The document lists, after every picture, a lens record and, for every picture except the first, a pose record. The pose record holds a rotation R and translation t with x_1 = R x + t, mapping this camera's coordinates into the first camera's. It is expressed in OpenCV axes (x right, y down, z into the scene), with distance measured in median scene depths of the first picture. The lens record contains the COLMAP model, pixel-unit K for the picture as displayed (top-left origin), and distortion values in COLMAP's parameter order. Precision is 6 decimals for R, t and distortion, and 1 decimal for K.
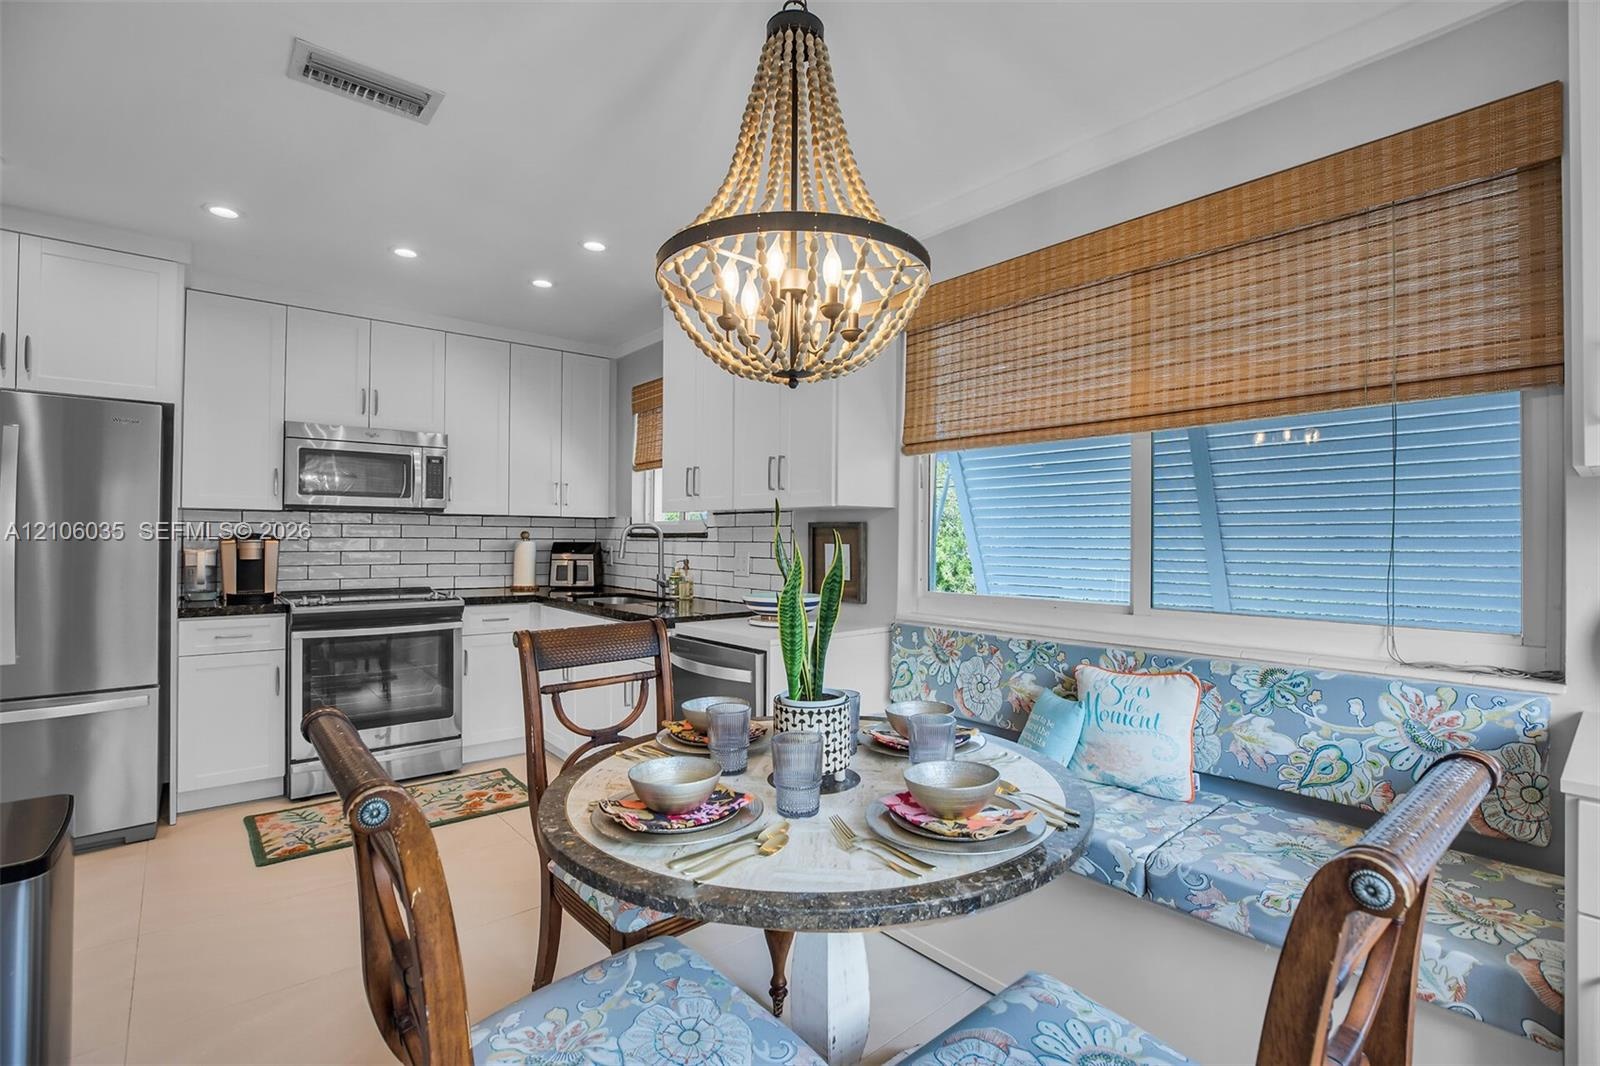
lens RADIAL K [[722.1, 0, 788.6], [0, 722.1, 531.1], [0, 0, 1]] dist [-0.013458, 0.006630]
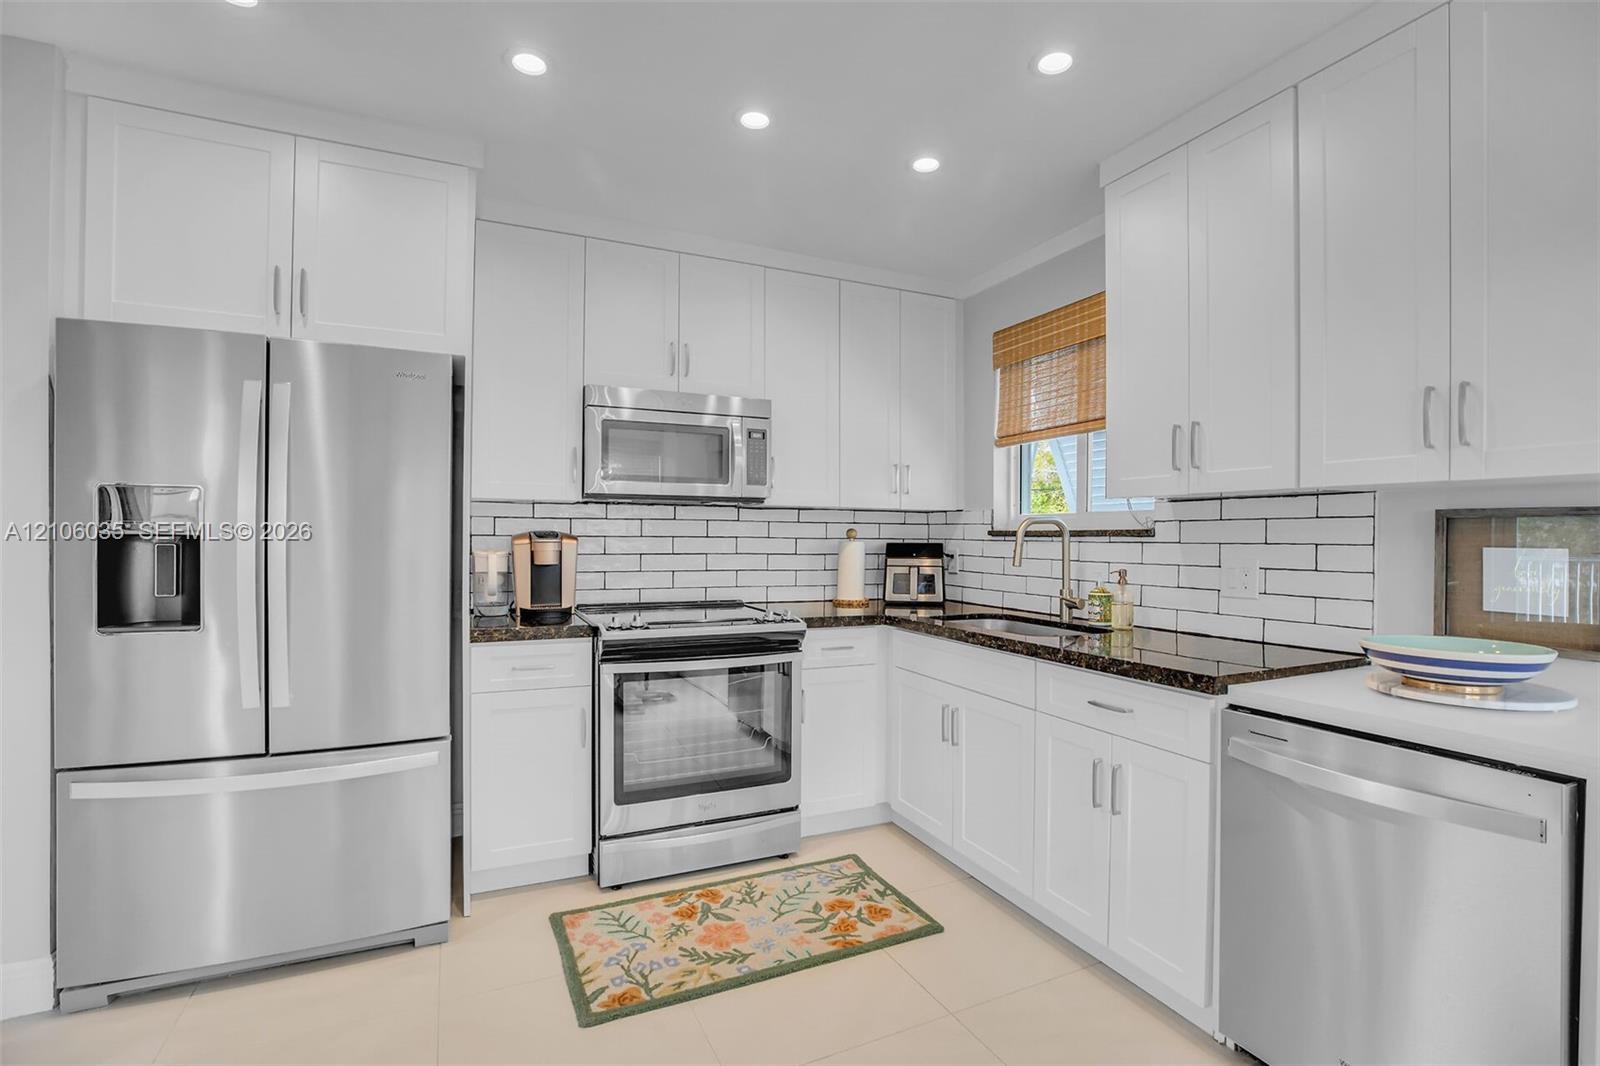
lens RADIAL K [[722.1, 0, 813.9], [0, 722.1, 536.4], [0, 0, 1]] dist [-0.013458, 0.006630]
pose [[0.971692, -0.000416, -0.236253, -0.276534], [0.002215, 0.999971, 0.007347, 0.003533], [0.236243, -0.007662, 0.971664, 0.301270]]
